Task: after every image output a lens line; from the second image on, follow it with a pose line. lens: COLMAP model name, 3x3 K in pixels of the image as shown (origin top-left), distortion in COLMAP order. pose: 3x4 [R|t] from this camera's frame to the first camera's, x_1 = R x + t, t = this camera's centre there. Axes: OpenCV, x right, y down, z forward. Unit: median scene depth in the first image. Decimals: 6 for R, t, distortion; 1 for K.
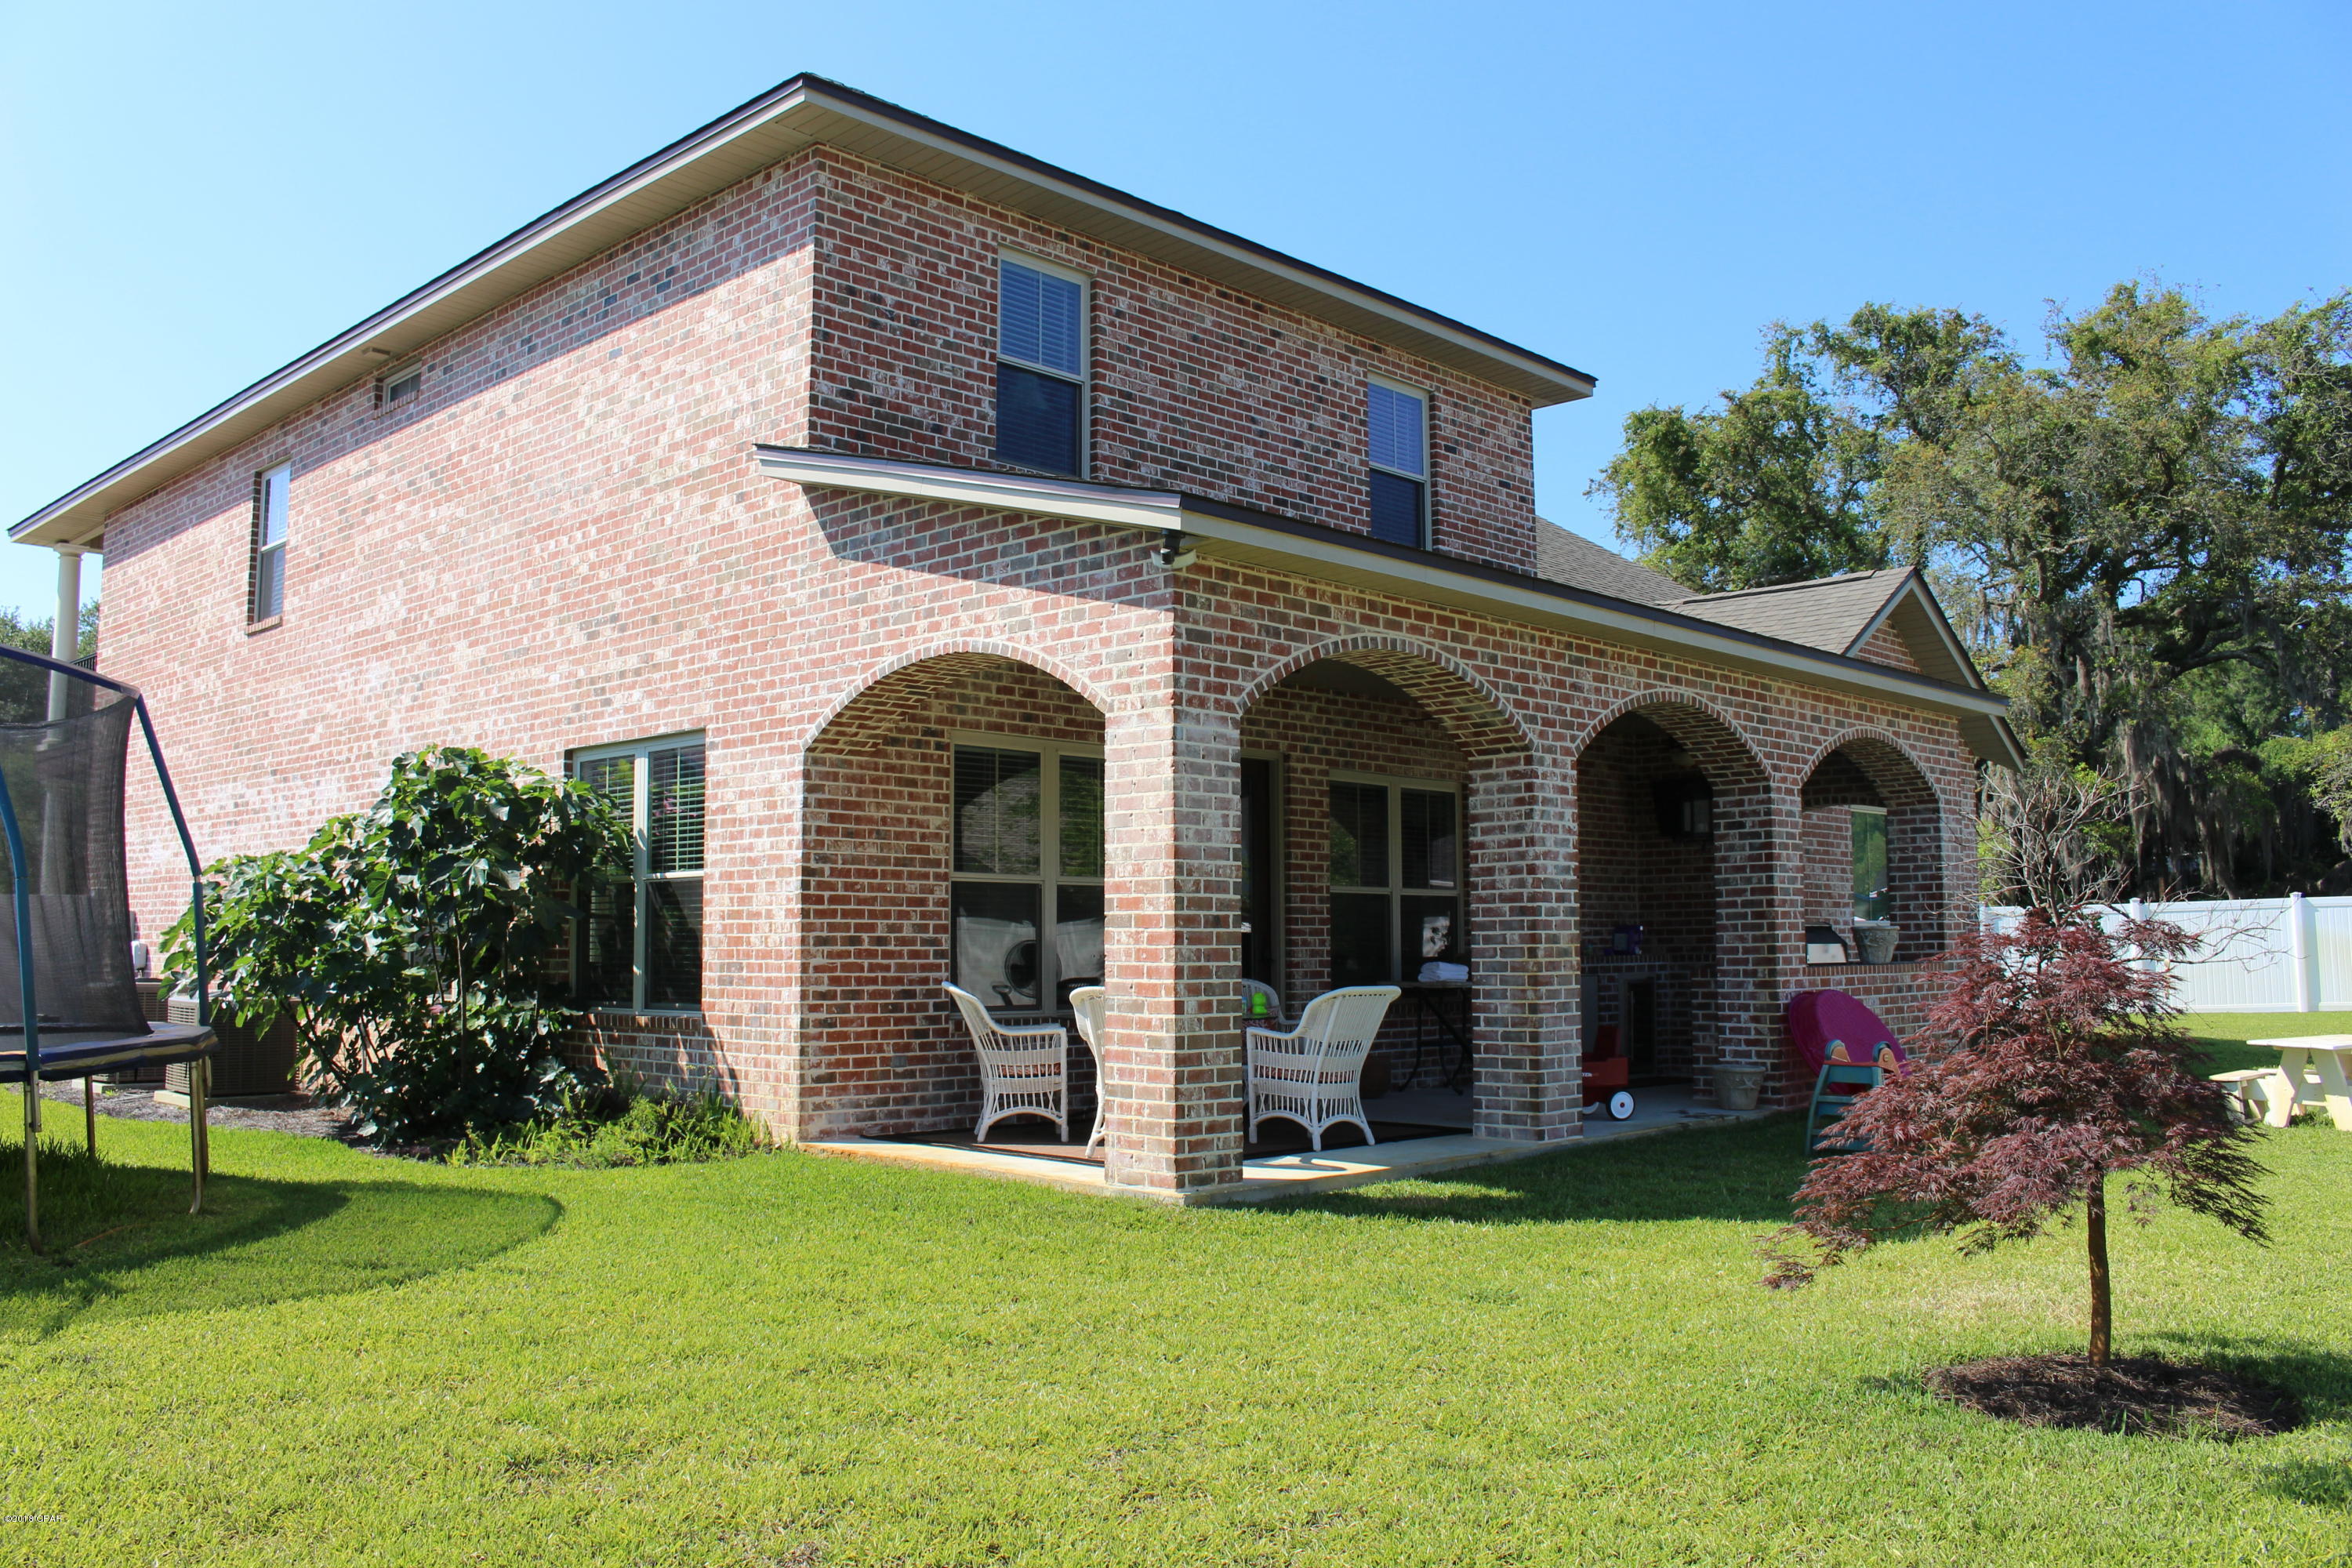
lens RADIAL K [[1938.4, 0, 1168.2], [0, 1938.4, 770.8], [0, 0, 1]] dist [-0.137106, 0.050910]
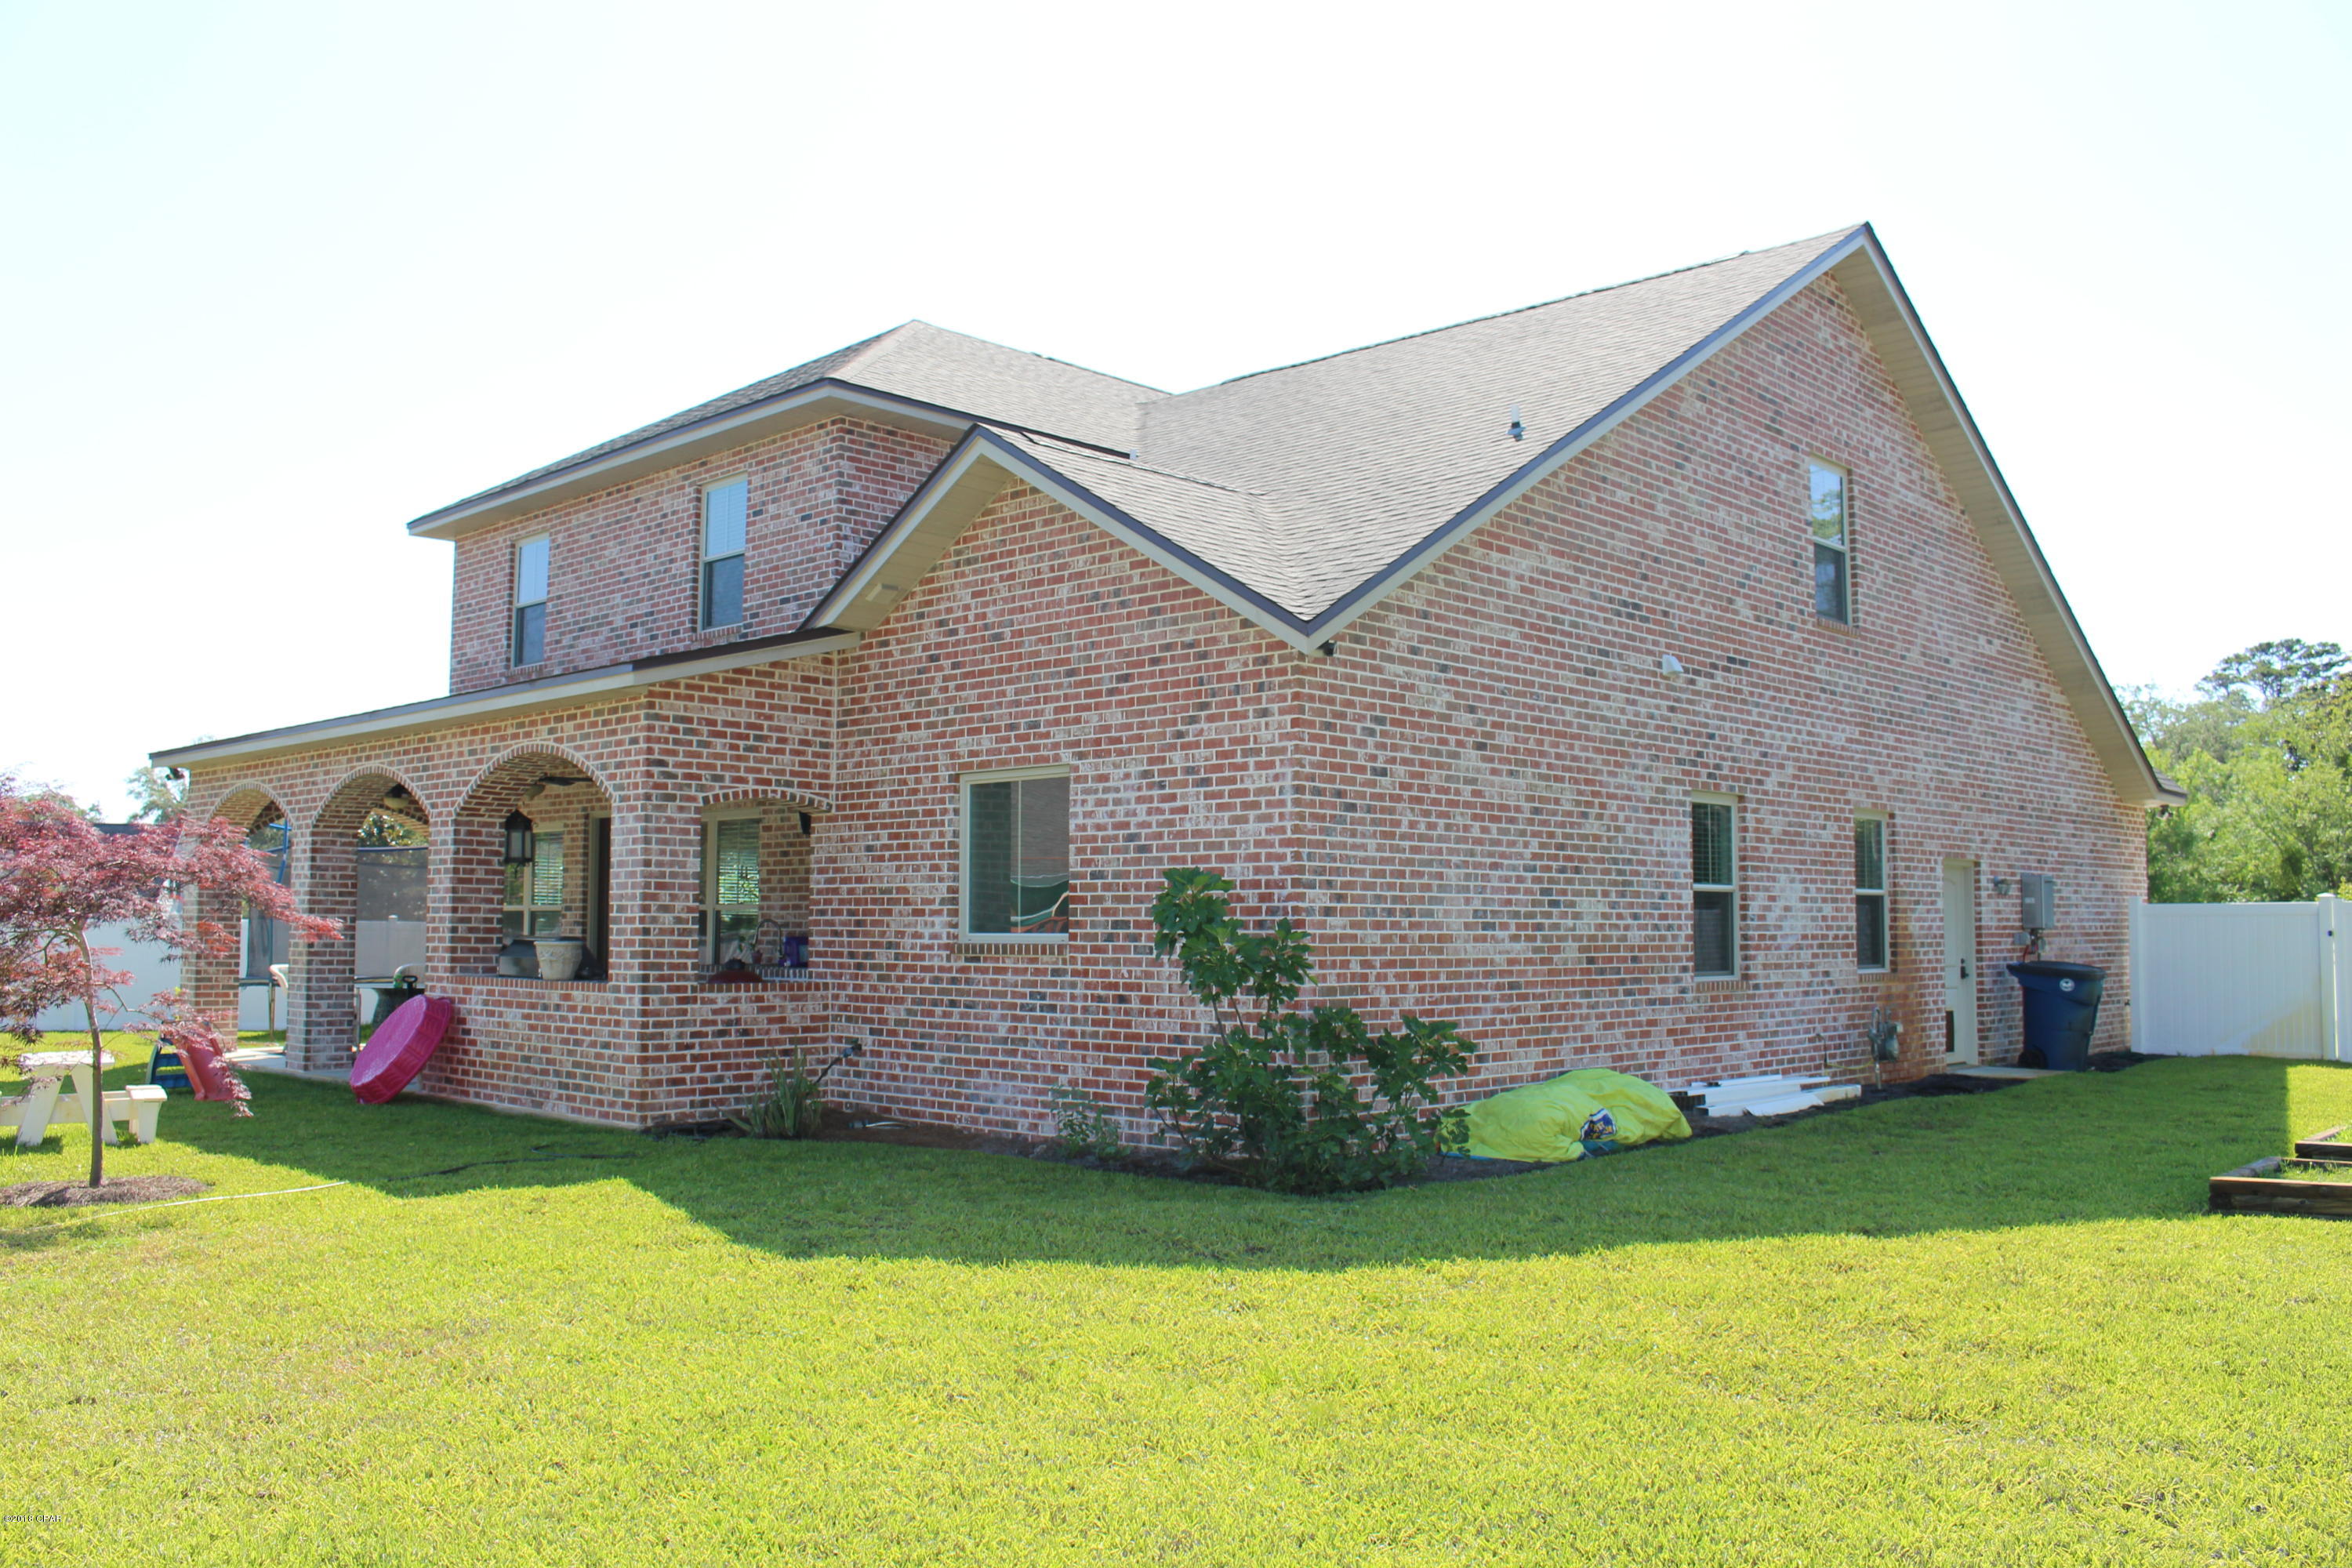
lens RADIAL K [[1938.4, 0, 1183.1], [0, 1938.4, 777.8], [0, 0, 1]] dist [-0.137106, 0.050910]
pose [[0.004182, -0.074543, -0.997209, 1.605686], [0.089020, 0.993286, -0.073876, 0.117806], [0.996021, -0.088462, 0.010790, 1.560032]]
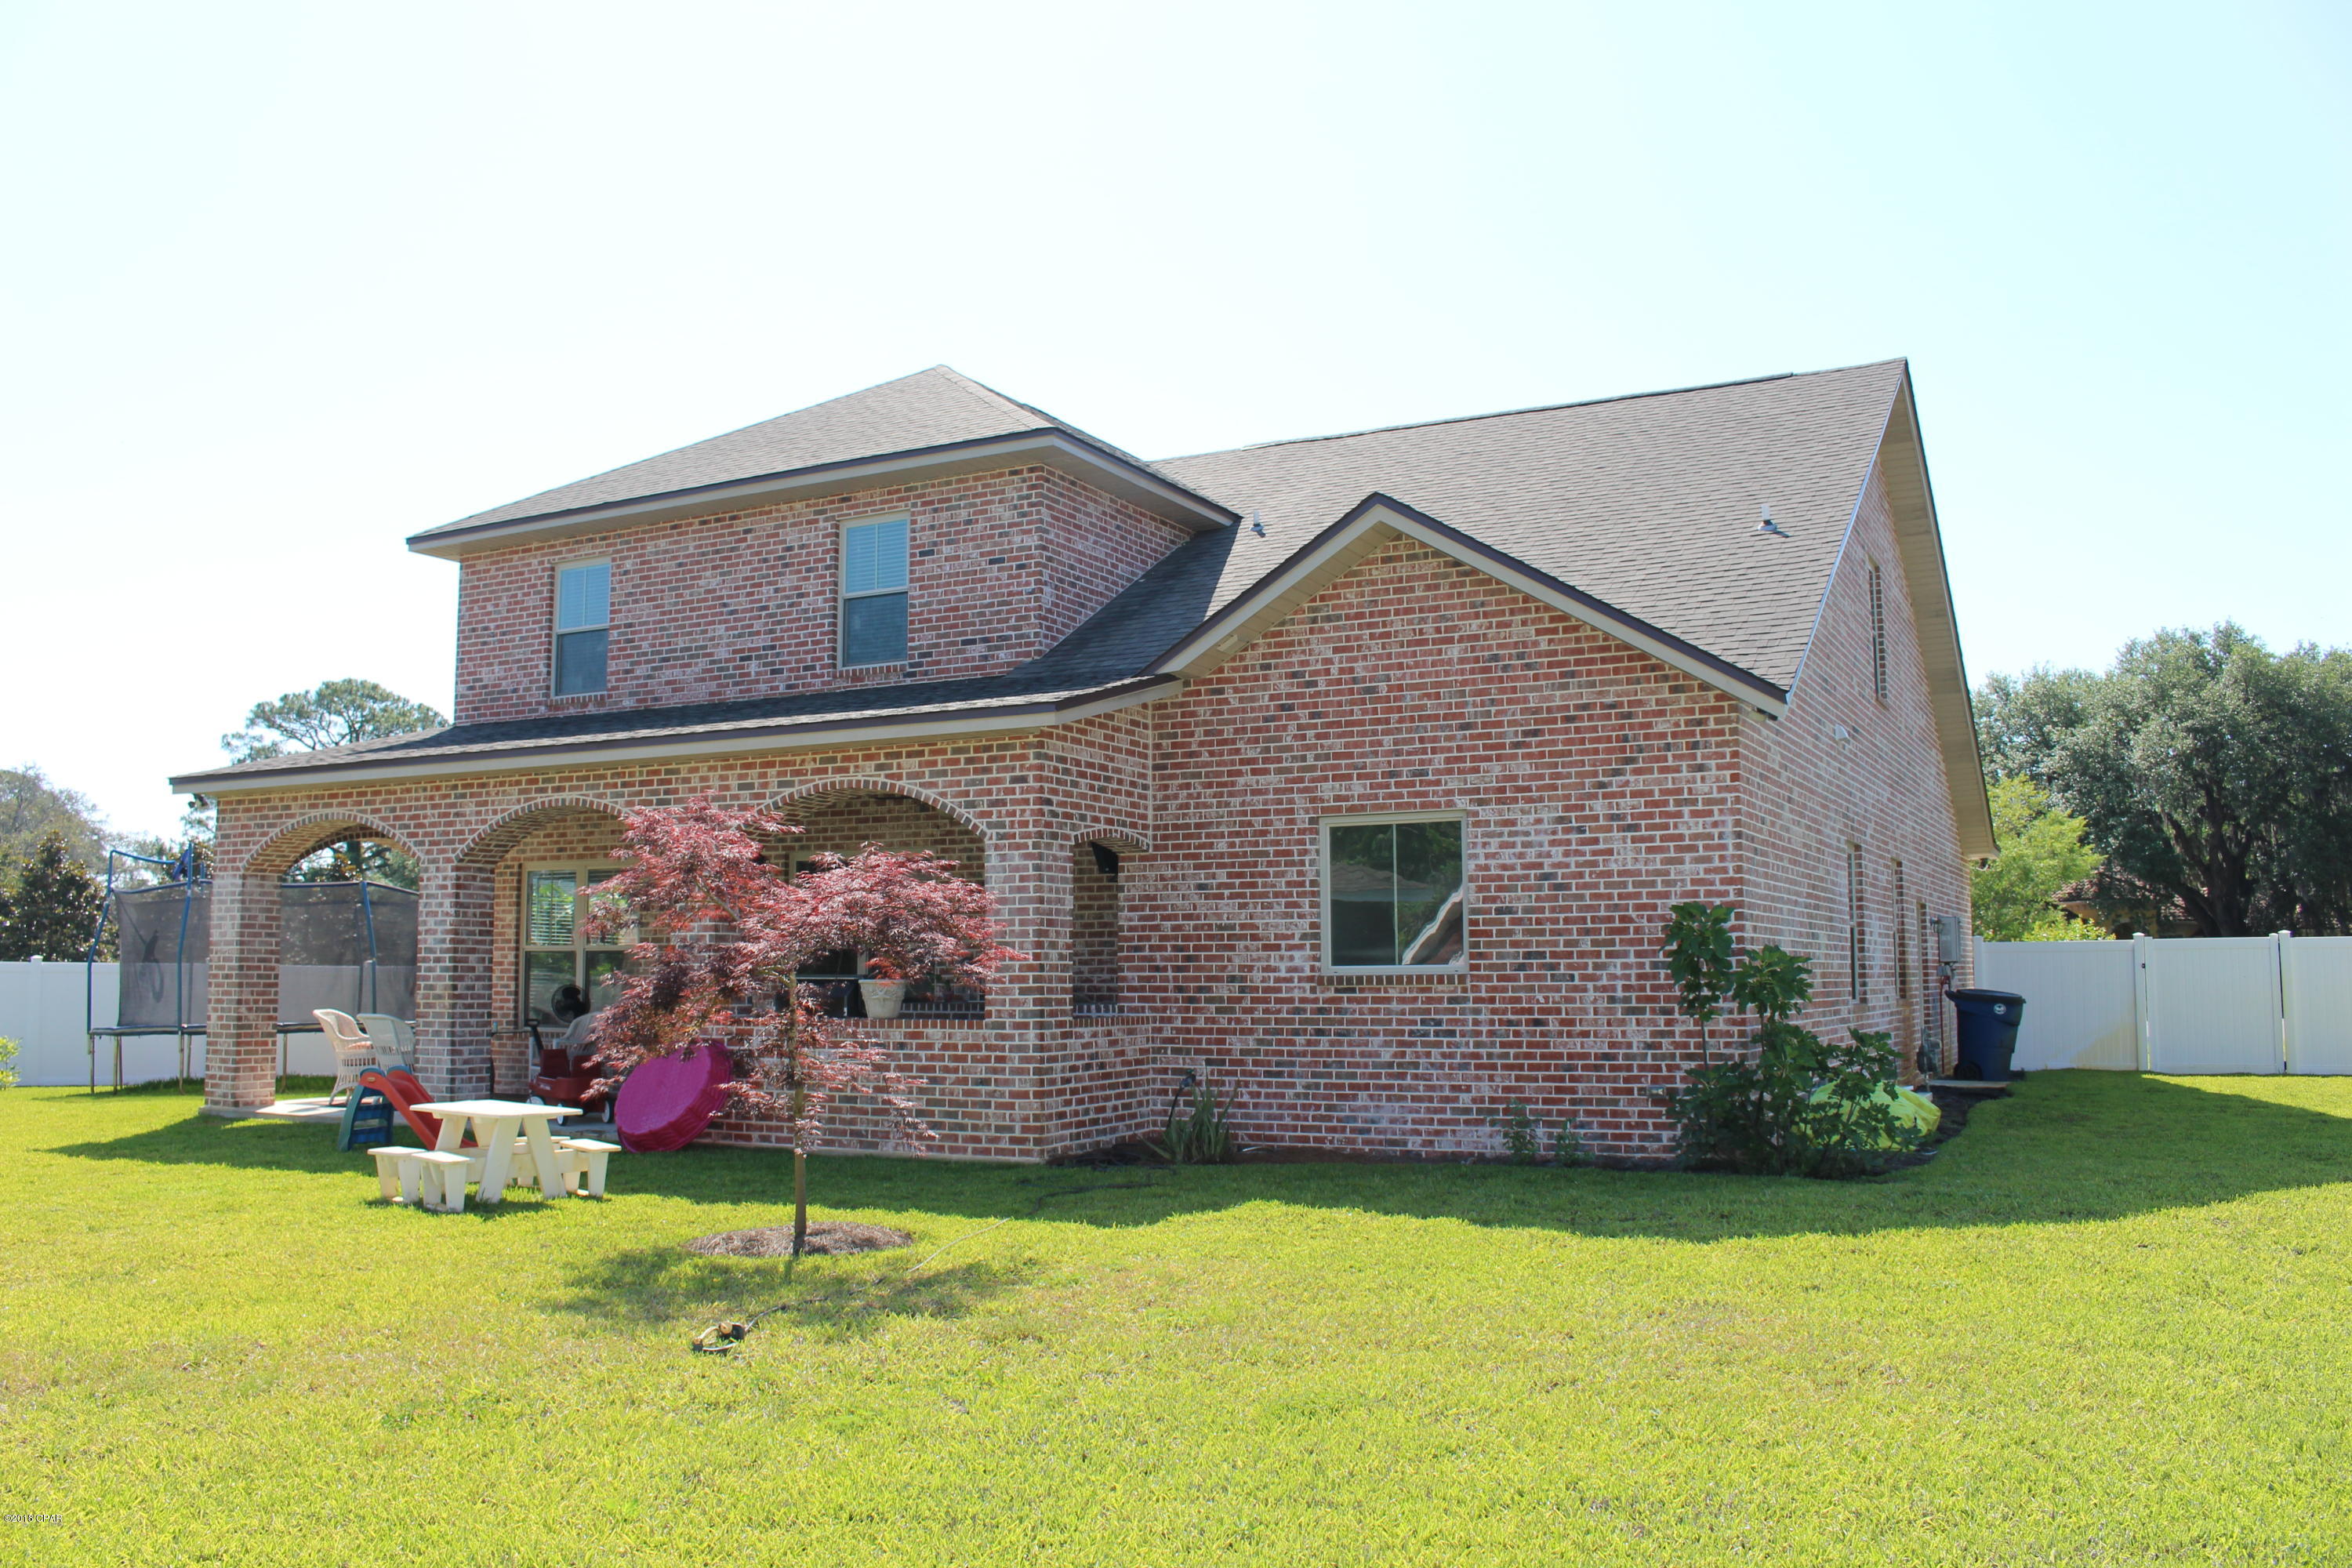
lens RADIAL K [[1938.4, 0, 1180.1], [0, 1938.4, 780.8], [0, 0, 1]] dist [-0.137106, 0.050910]
pose [[0.274396, -0.093733, -0.957038, 1.611779], [0.091829, 0.993244, -0.070950, 0.077083], [0.957222, -0.068415, 0.281149, 1.039024]]
